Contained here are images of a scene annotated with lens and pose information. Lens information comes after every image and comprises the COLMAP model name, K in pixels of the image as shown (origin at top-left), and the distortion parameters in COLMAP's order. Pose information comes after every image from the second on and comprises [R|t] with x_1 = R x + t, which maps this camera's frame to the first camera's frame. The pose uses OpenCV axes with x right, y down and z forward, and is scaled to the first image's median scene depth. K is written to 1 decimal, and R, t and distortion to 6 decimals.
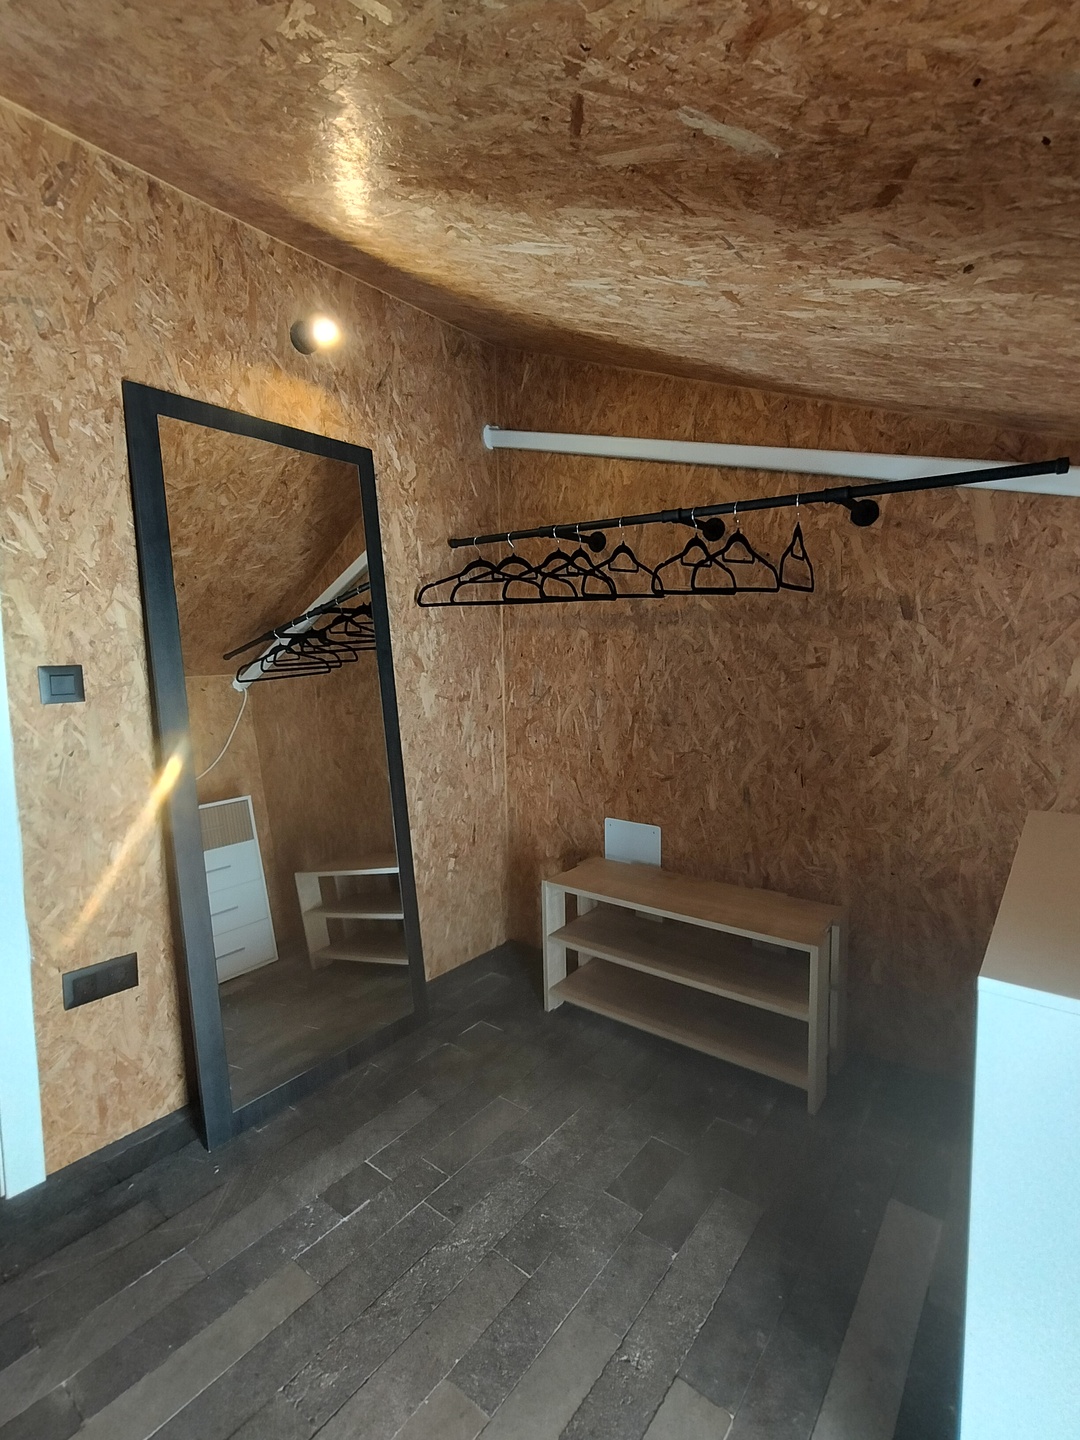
lens RADIAL K [[677.0, 0, 533.4], [0, 677.0, 711.2], [0, 0, 1]] dist [0.000382, -0.000278]
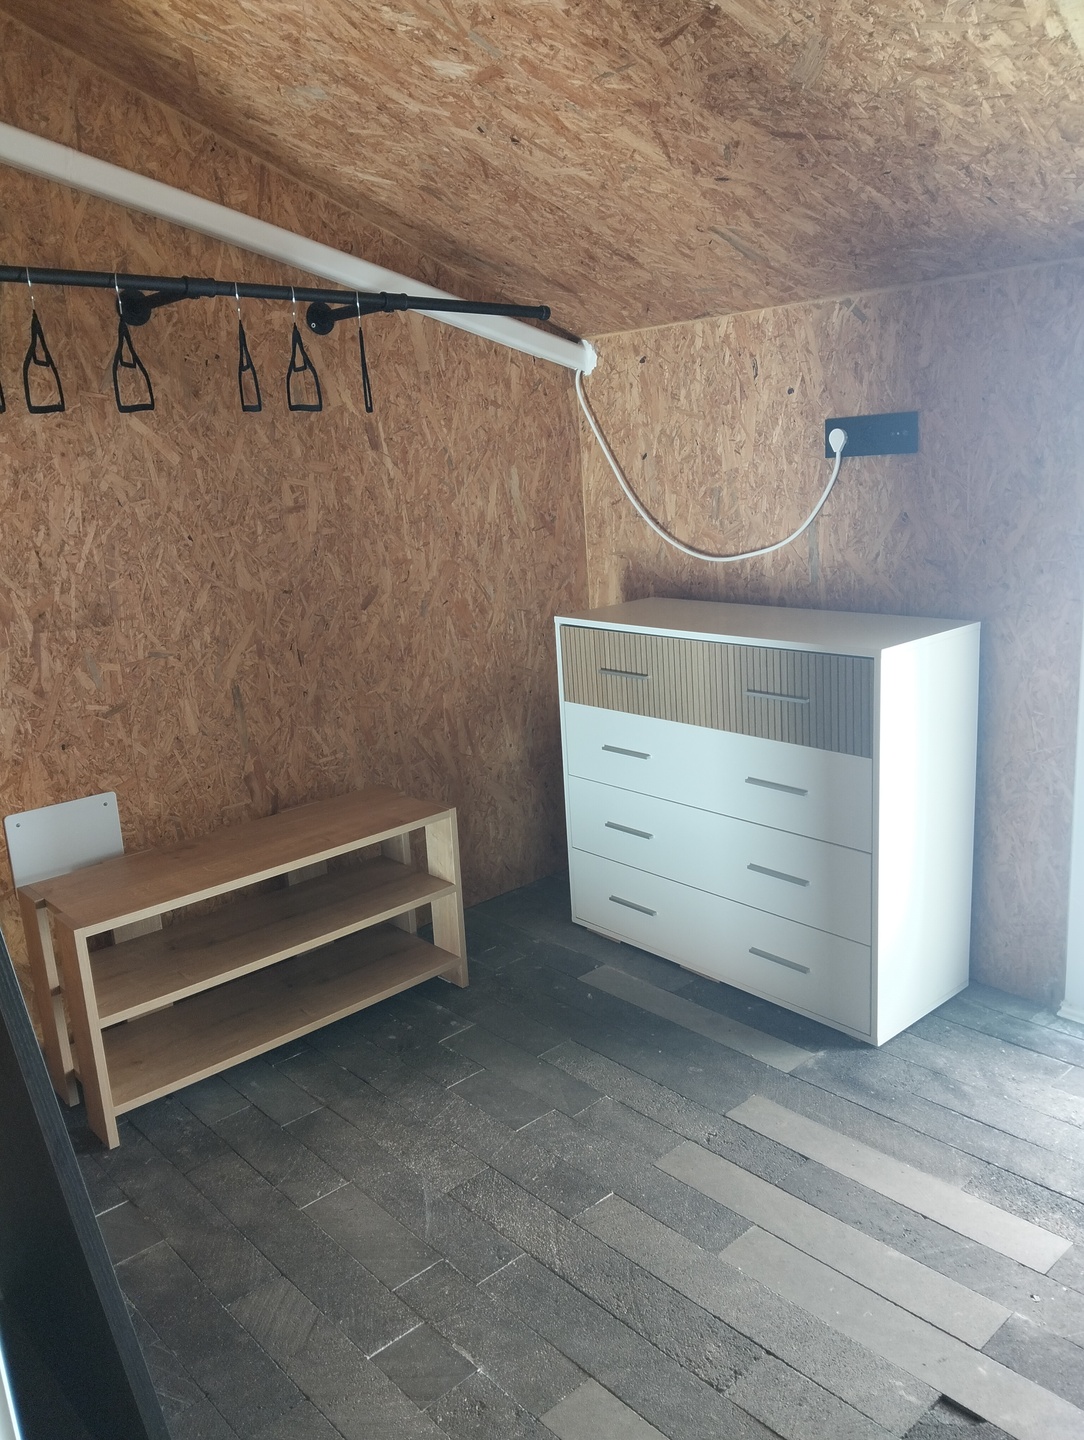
lens RADIAL K [[1130.0, 0, 542.4], [0, 1130.0, 716.6], [0, 0, 1]] dist [0.066202, -0.122555]
pose [[0.173331, -0.221640, 0.959600, -0.782369], [0.138049, 0.970197, 0.199152, -0.051674], [-0.975141, 0.097952, 0.198762, 0.432750]]
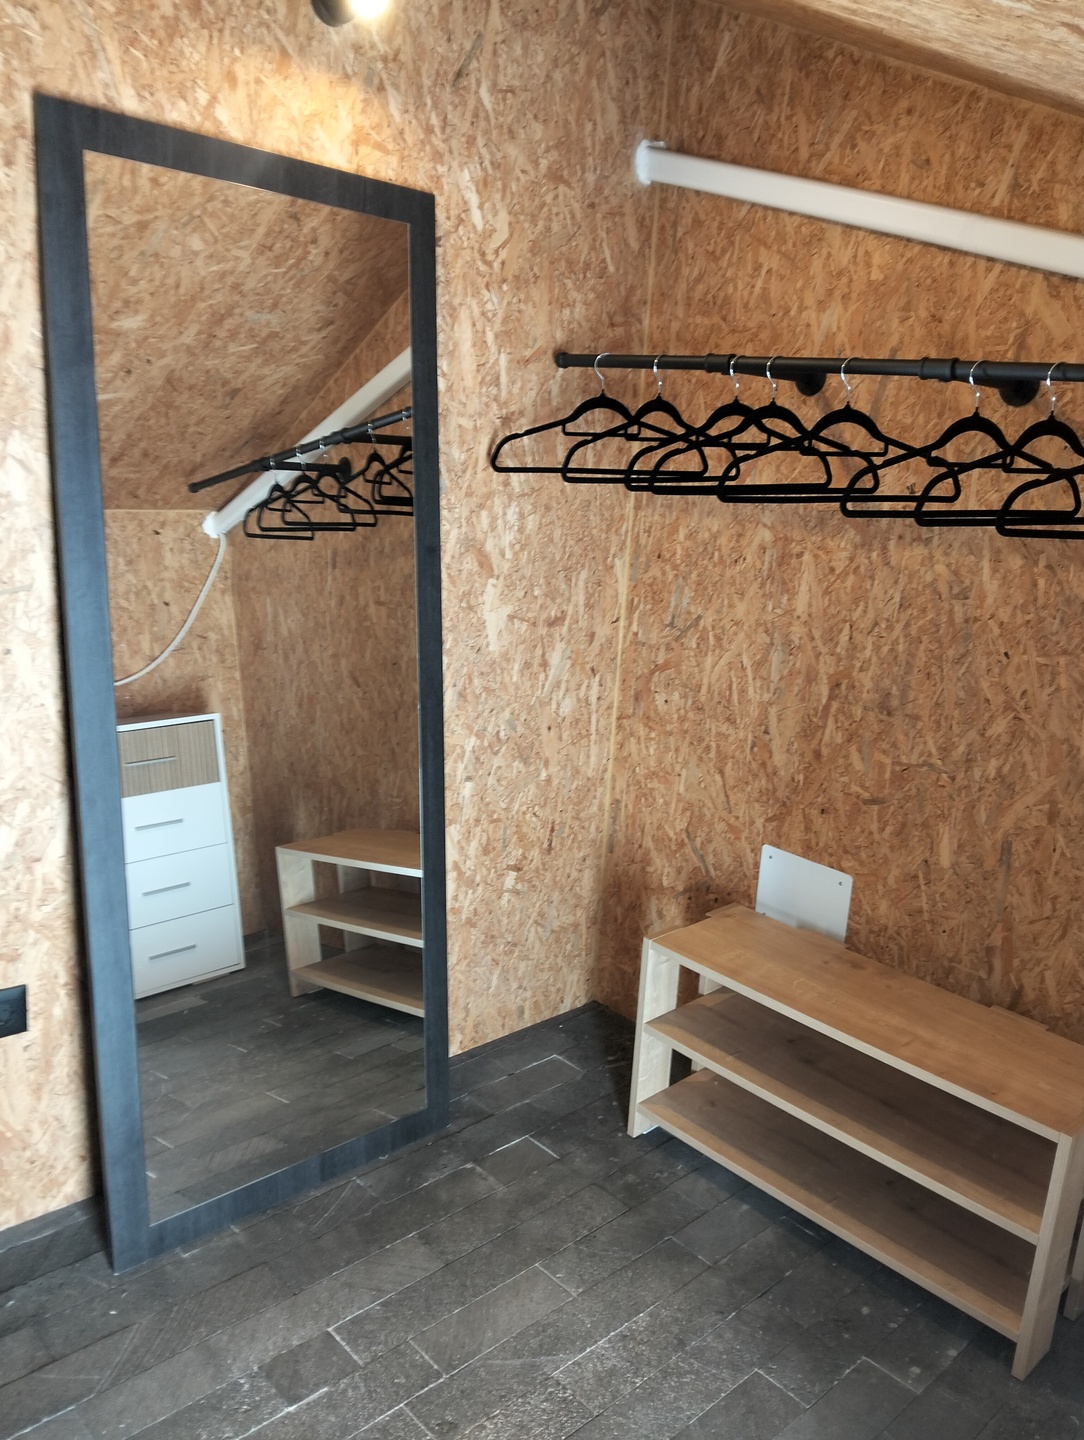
lens RADIAL K [[1130.0, 0, 551.7], [0, 1130.0, 717.9], [0, 0, 1]] dist [0.066202, -0.122555]
pose [[0.986137, 0.115442, -0.119196, 0.029356], [-0.096920, 0.983778, 0.150954, -0.101626], [0.134689, -0.137309, 0.981328, -0.010369]]
